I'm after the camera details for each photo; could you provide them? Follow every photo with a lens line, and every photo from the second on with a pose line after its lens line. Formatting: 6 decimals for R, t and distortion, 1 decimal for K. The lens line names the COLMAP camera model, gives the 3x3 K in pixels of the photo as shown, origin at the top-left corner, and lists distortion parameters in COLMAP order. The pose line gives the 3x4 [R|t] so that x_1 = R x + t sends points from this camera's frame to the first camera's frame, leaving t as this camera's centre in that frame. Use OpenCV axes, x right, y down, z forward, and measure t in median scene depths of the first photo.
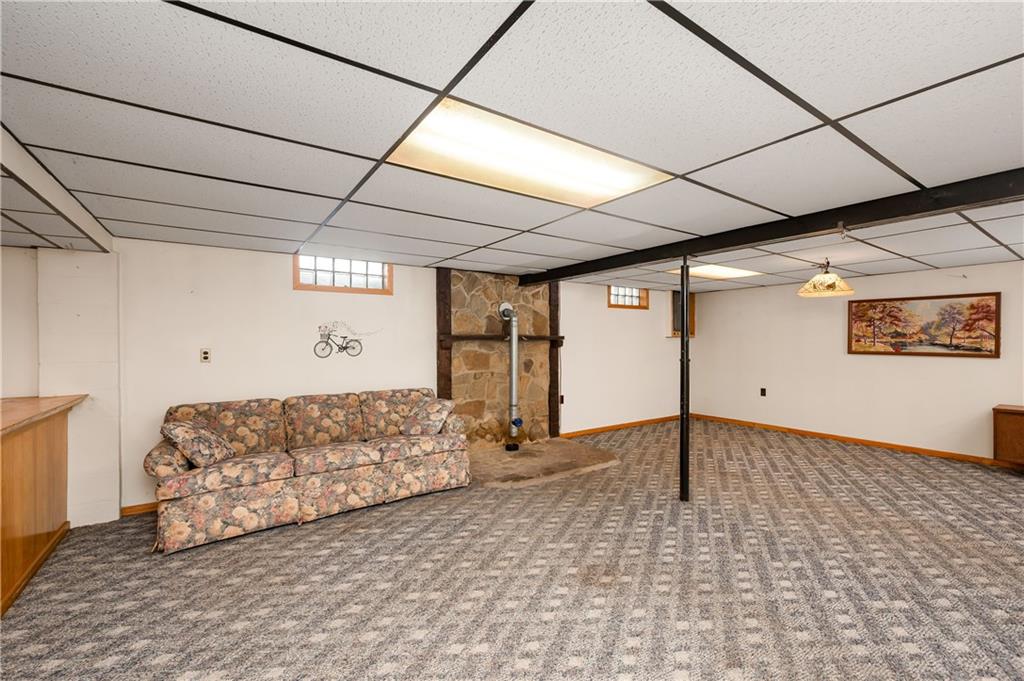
lens RADIAL K [[431.1, 0, 516.0], [0, 431.1, 340.2], [0, 0, 1]] dist [-0.001727, 0.000179]
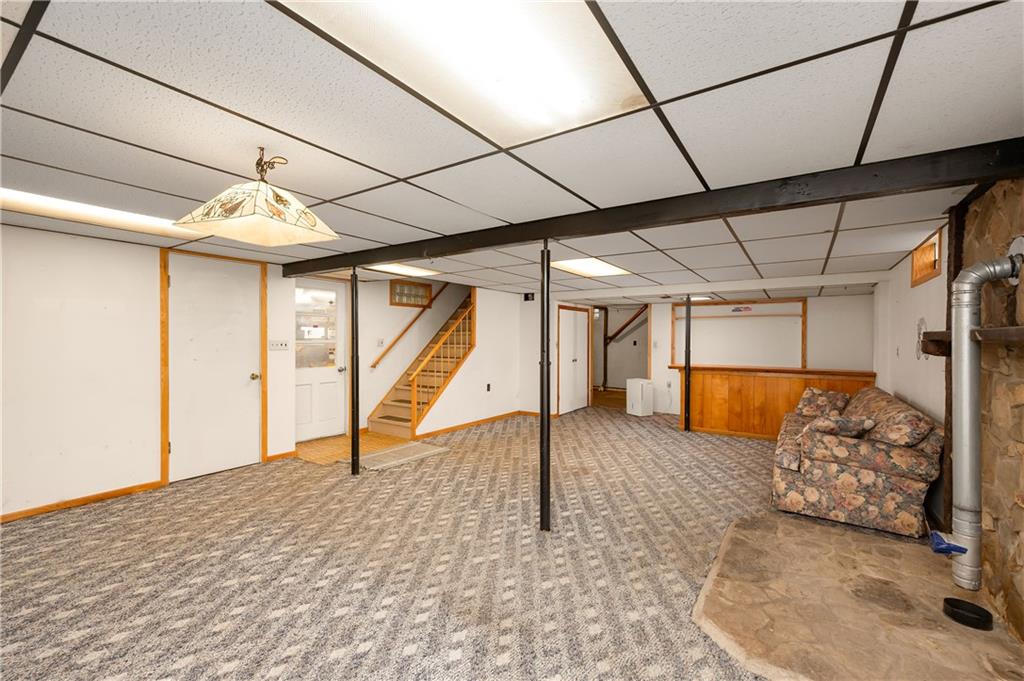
lens RADIAL K [[431.1, 0, 516.2], [0, 431.1, 338.8], [0, 0, 1]] dist [-0.001727, 0.000179]
pose [[-0.929950, -0.000379, -0.367685, 0.691746], [-0.001253, 0.999997, 0.002139, -0.004293], [0.367683, 0.002450, -0.929948, 1.617278]]
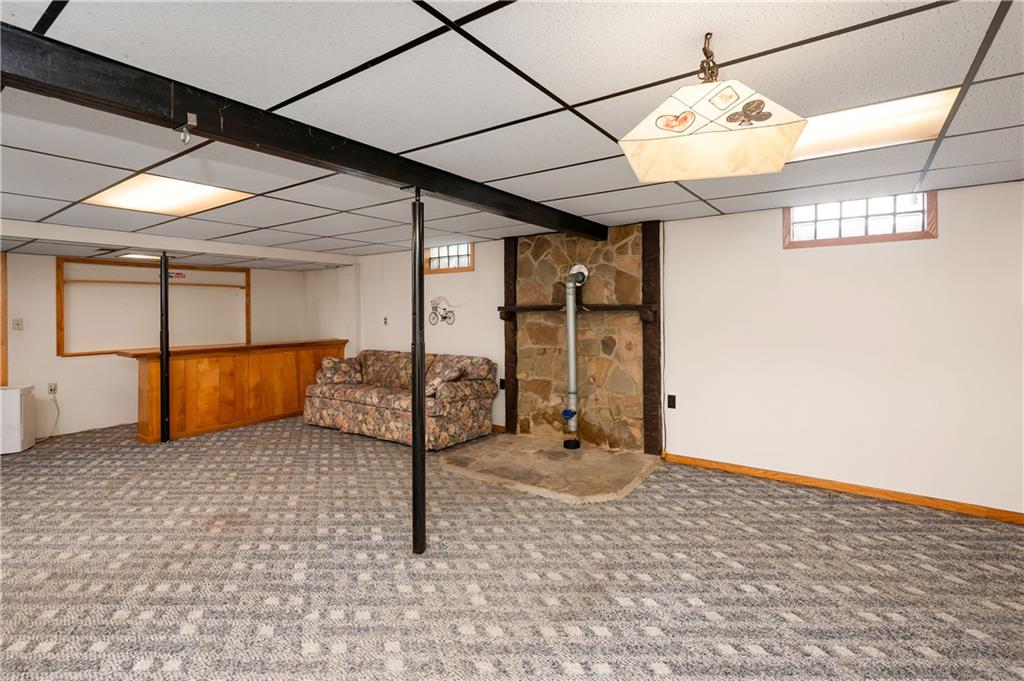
lens RADIAL K [[472.1, 0, 543.9], [0, 472.1, 312.9], [0, 0, 1]] dist [-0.001410, 0.001695]
pose [[0.368527, 0.007113, -0.929590, 1.054420], [0.006404, 0.999928, 0.010190, -0.008800], [0.929595, -0.009708, 0.368455, 0.835487]]
